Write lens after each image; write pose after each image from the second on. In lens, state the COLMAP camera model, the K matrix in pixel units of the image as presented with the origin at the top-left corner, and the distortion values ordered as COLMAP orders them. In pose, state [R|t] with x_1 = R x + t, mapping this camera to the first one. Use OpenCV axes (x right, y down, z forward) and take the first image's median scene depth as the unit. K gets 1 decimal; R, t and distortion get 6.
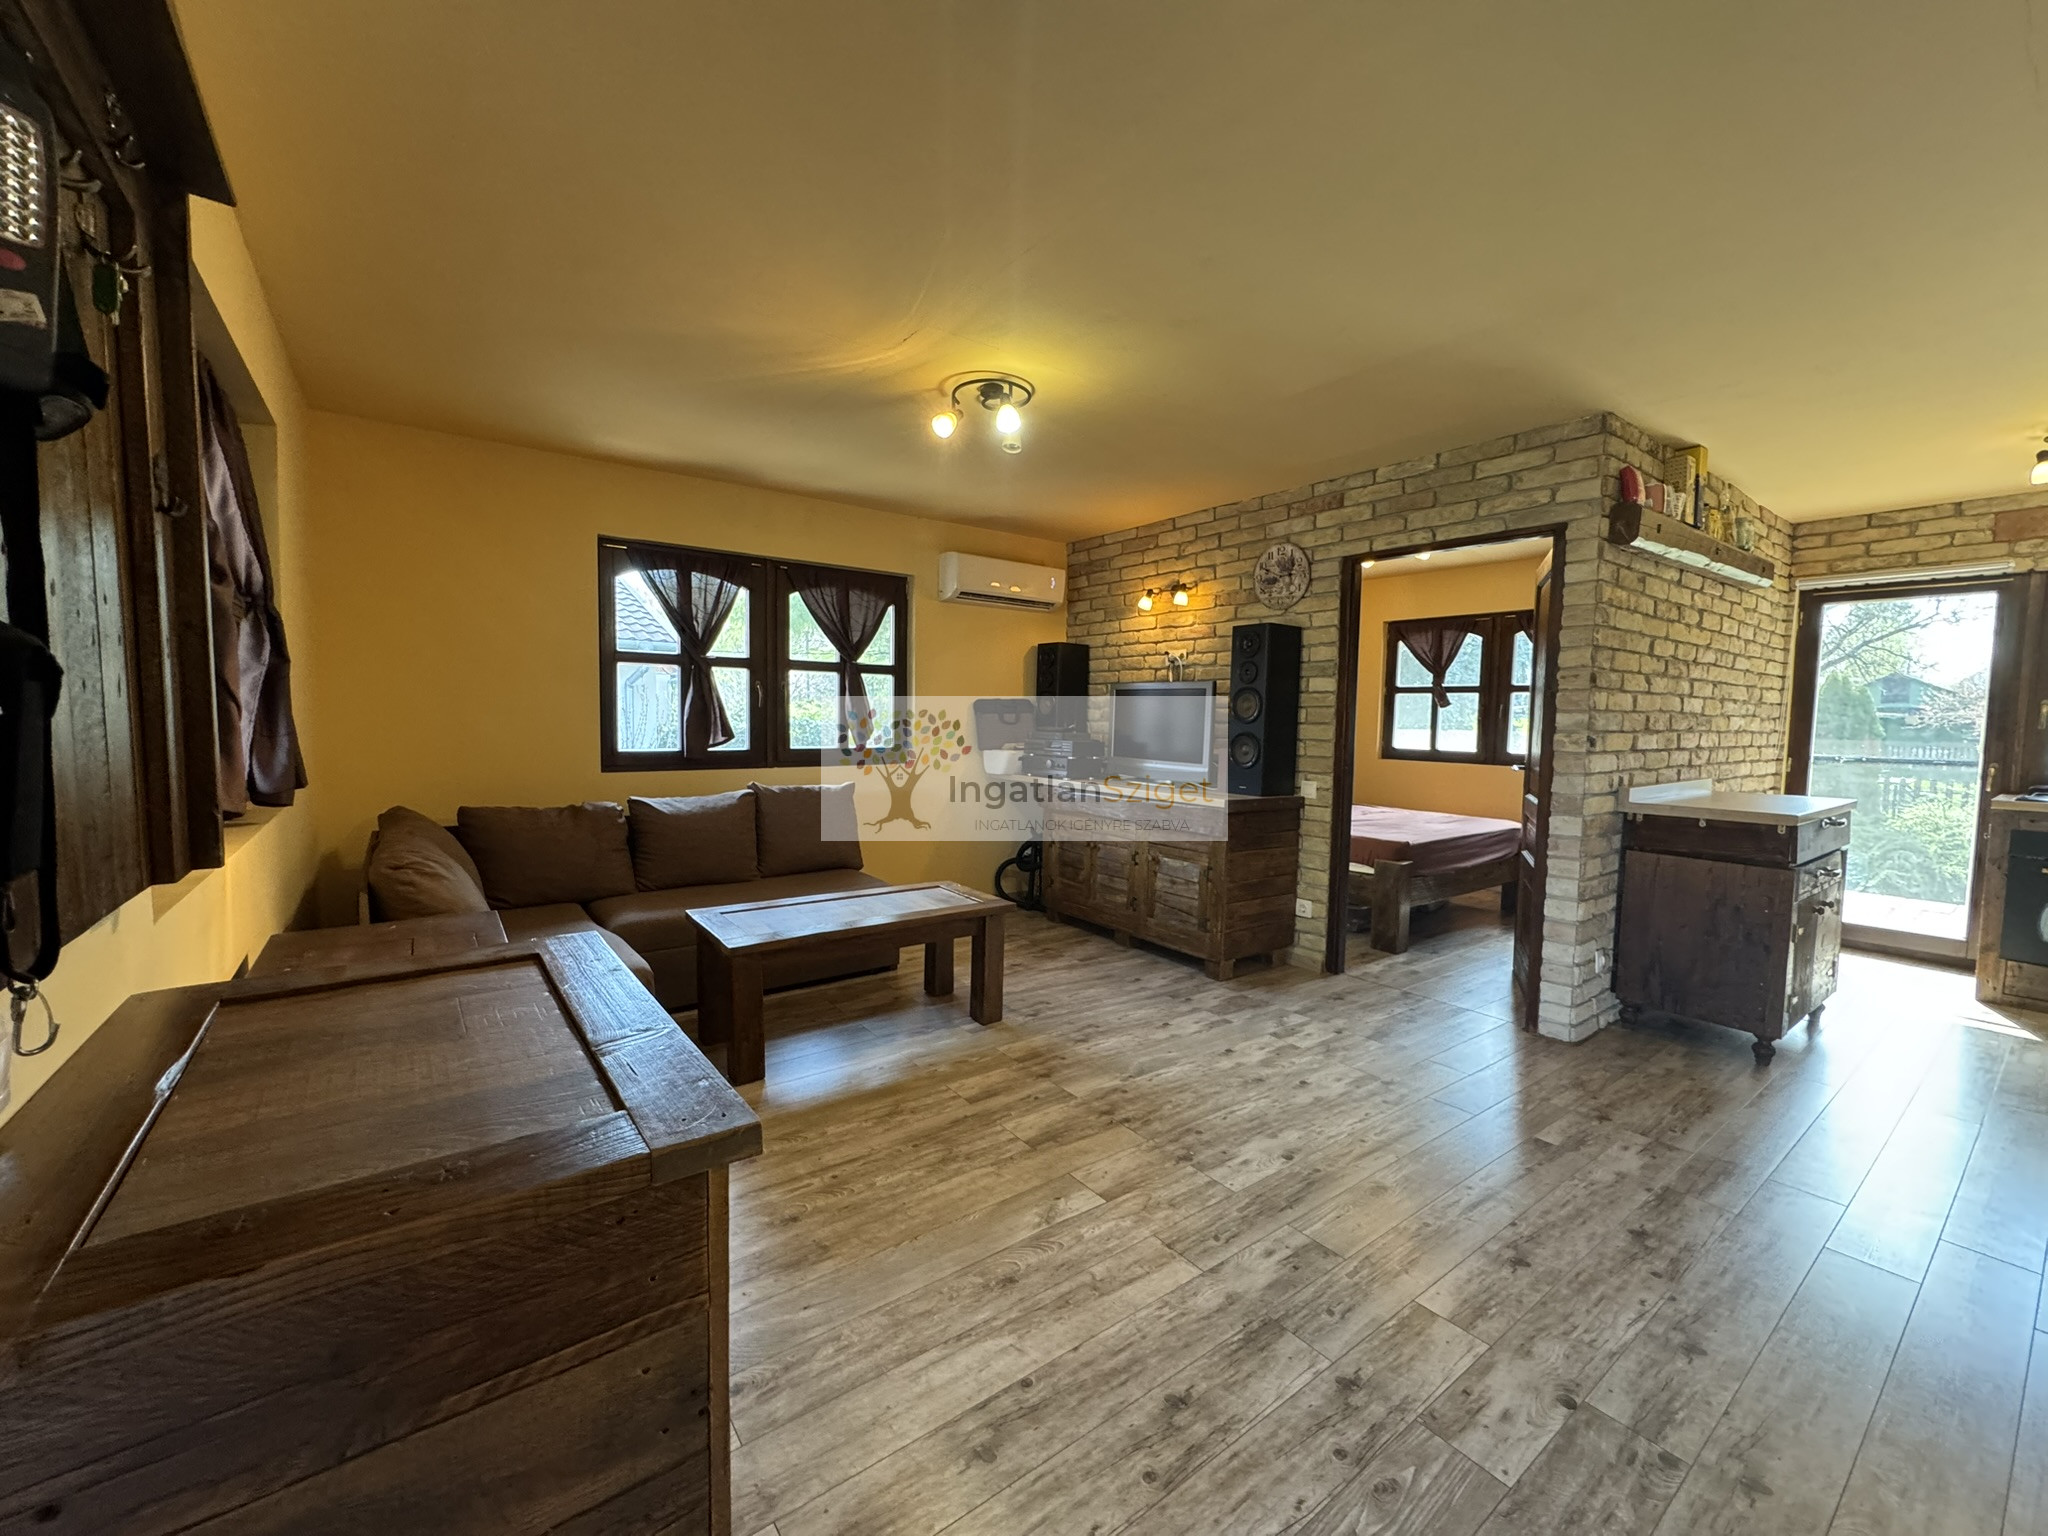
lens RADIAL K [[814.1, 0, 1024.0], [0, 814.1, 768.0], [0, 0, 1]] dist [-0.001979, 0.000111]
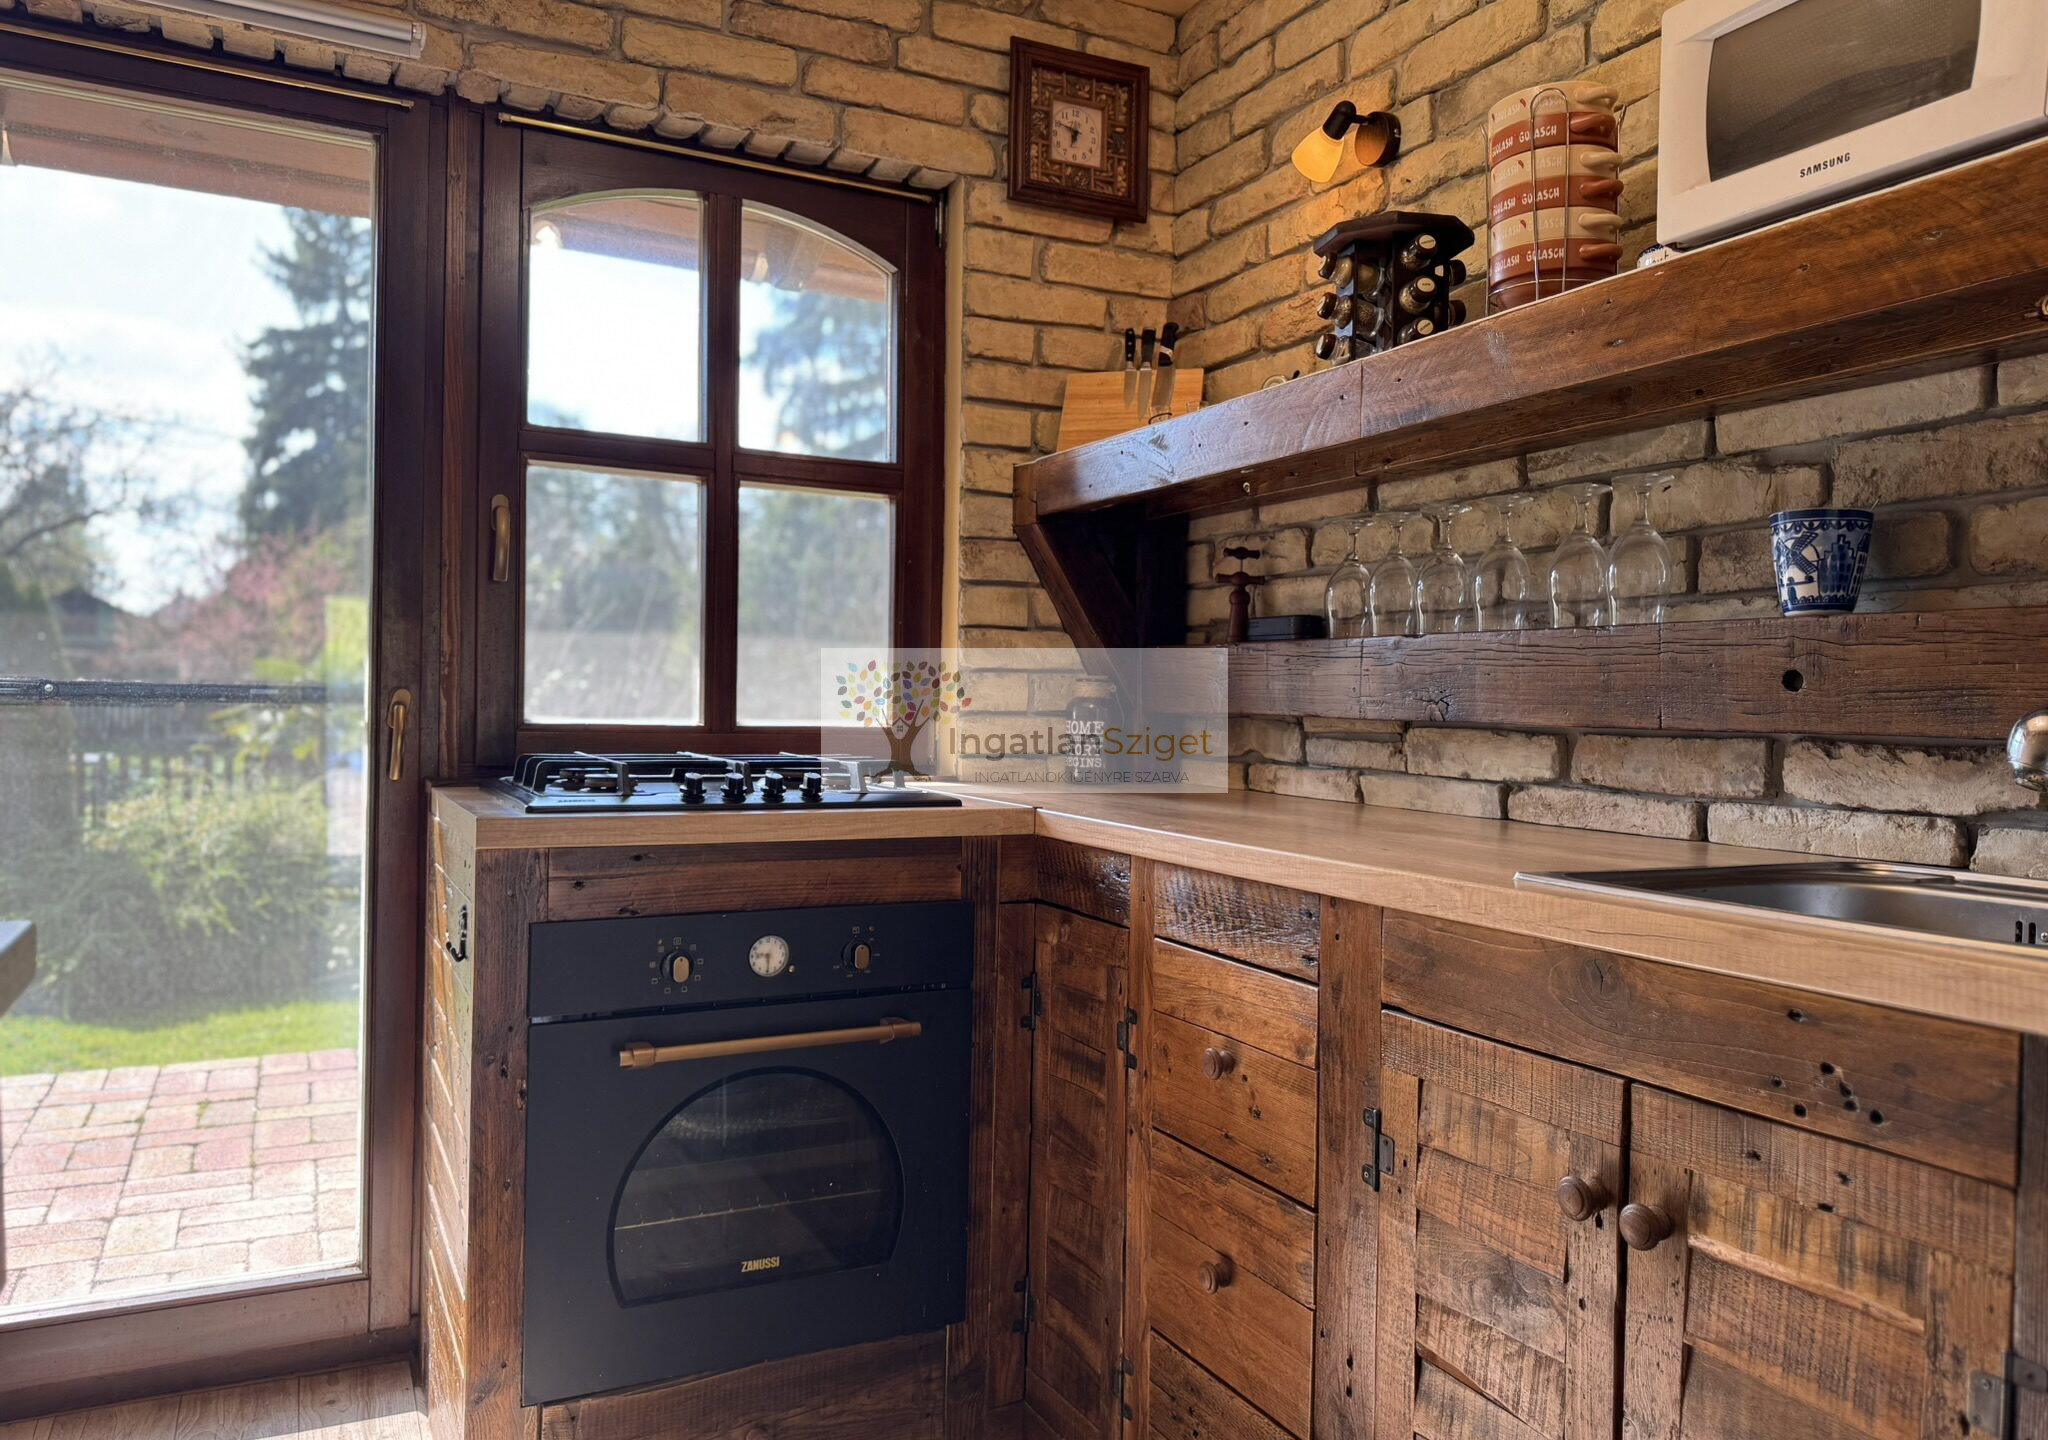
lens RADIAL K [[1432.4, 0, 1025.5], [0, 1432.4, 728.4], [0, 0, 1]] dist [0.100050, -0.155104]
pose [[0.172380, -0.029116, 0.984600, 0.657982], [0.045453, 0.998733, 0.021577, 0.007152], [-0.983981, 0.041033, 0.173485, 0.640551]]
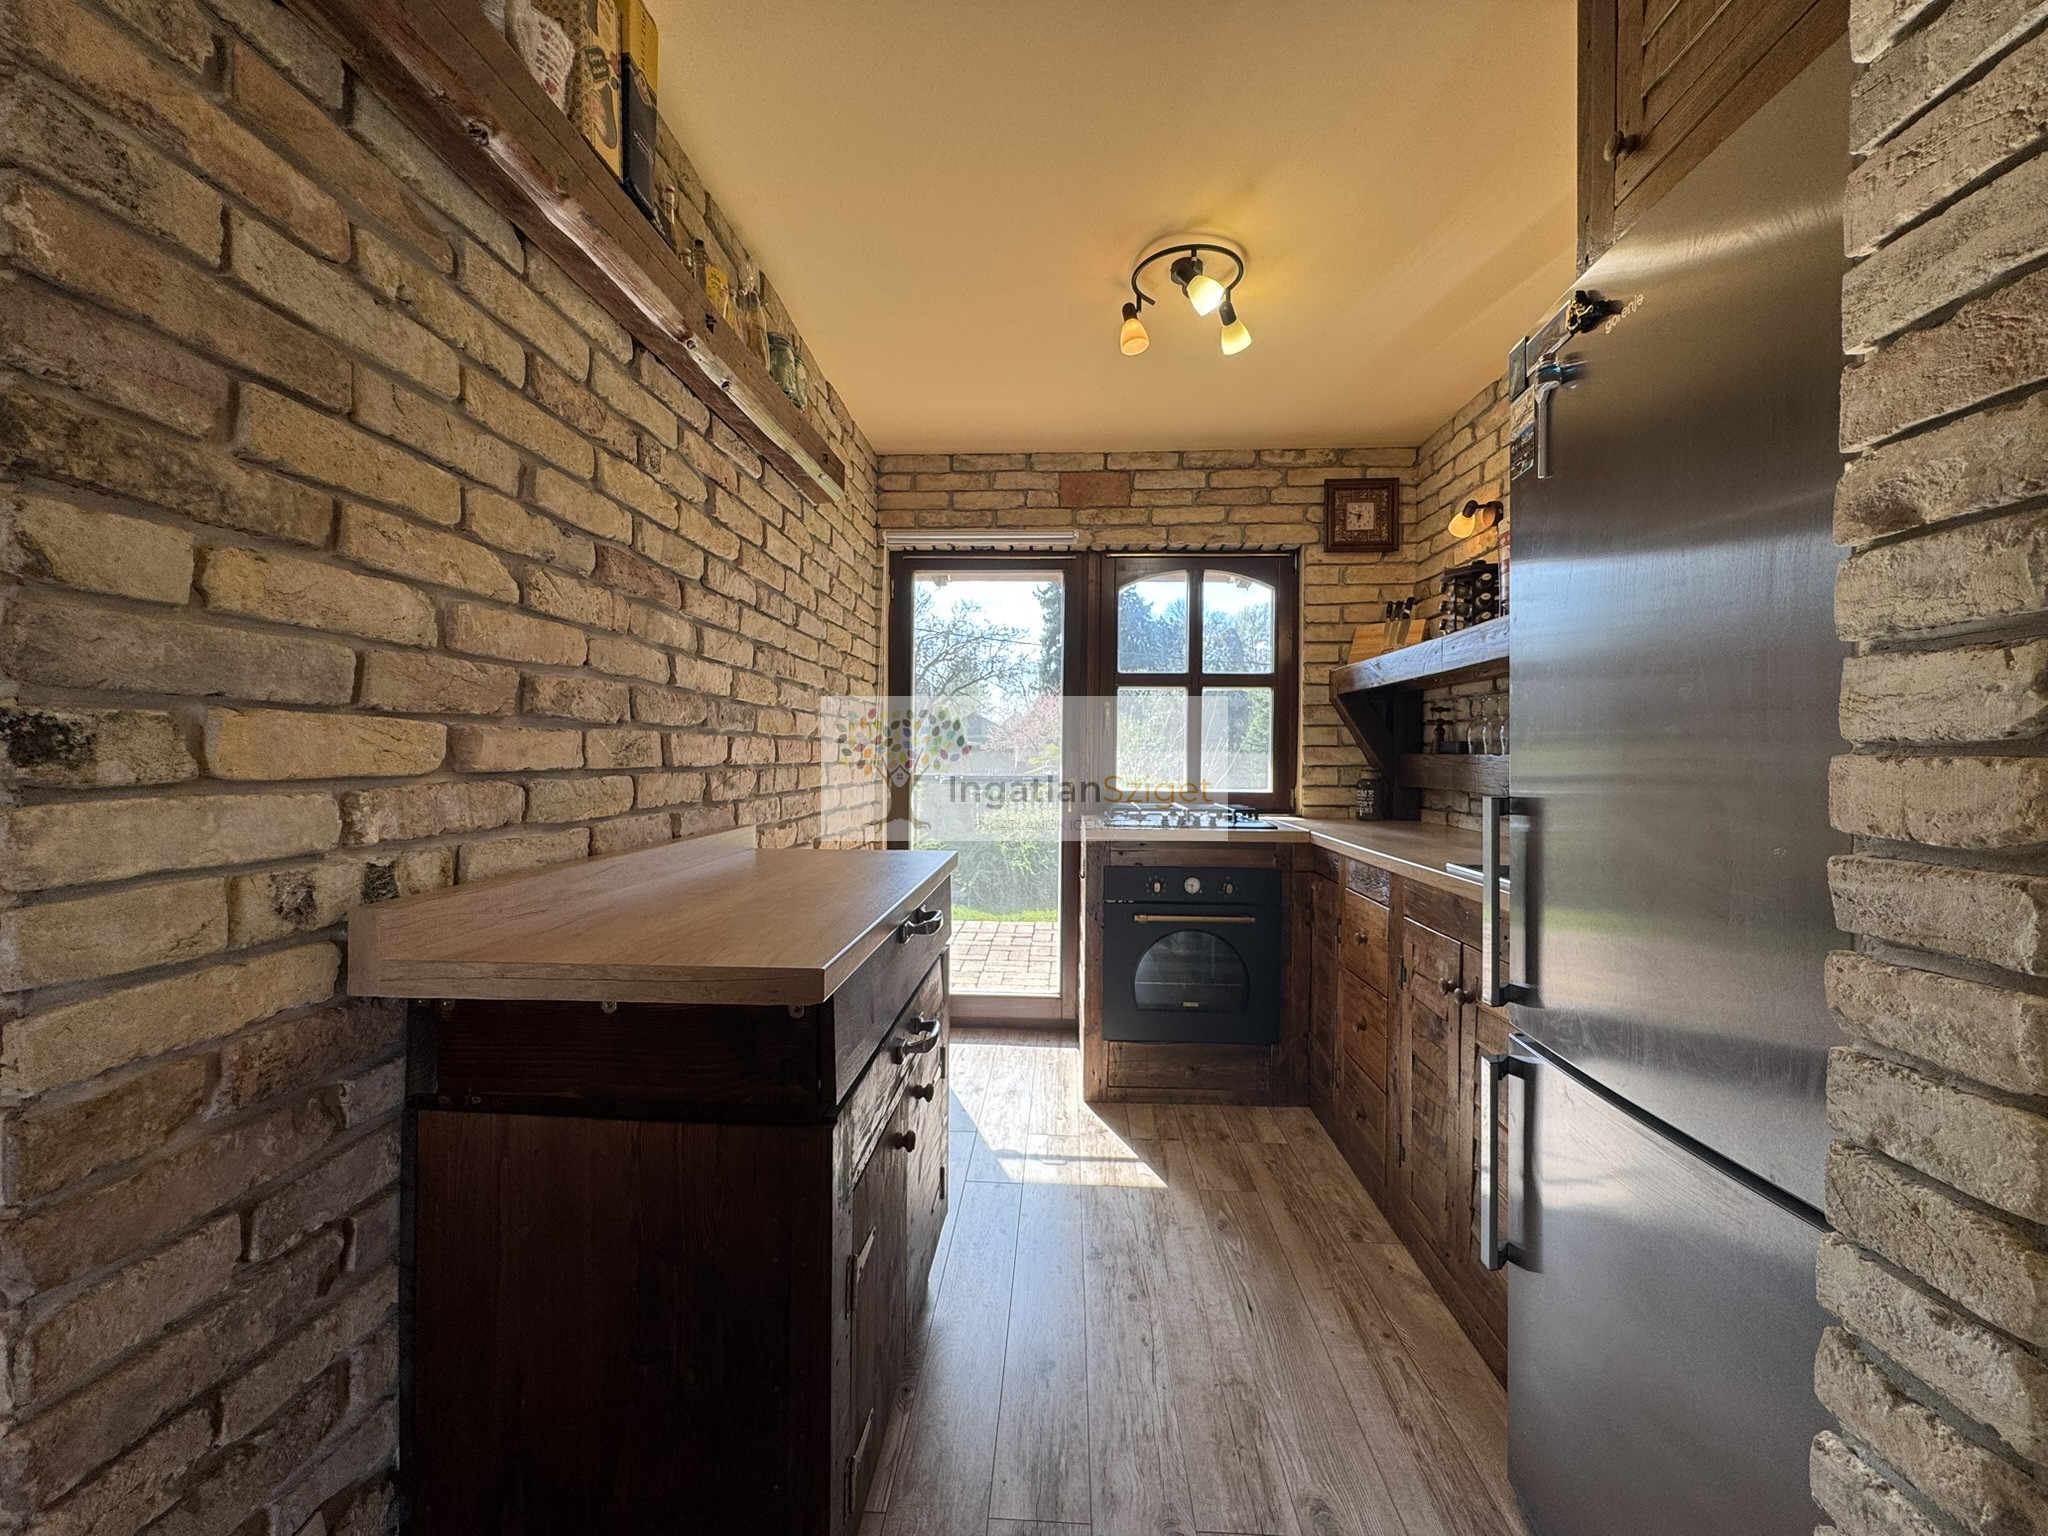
lens RADIAL K [[814.1, 0, 1024.0], [0, 814.1, 768.0], [0, 0, 1]] dist [-0.001979, 0.000111]
pose [[0.636524, -0.021438, 0.770959, 0.505054], [0.050127, 0.998650, -0.013616, -0.006929], [-0.769626, 0.047313, 0.636740, 0.490025]]
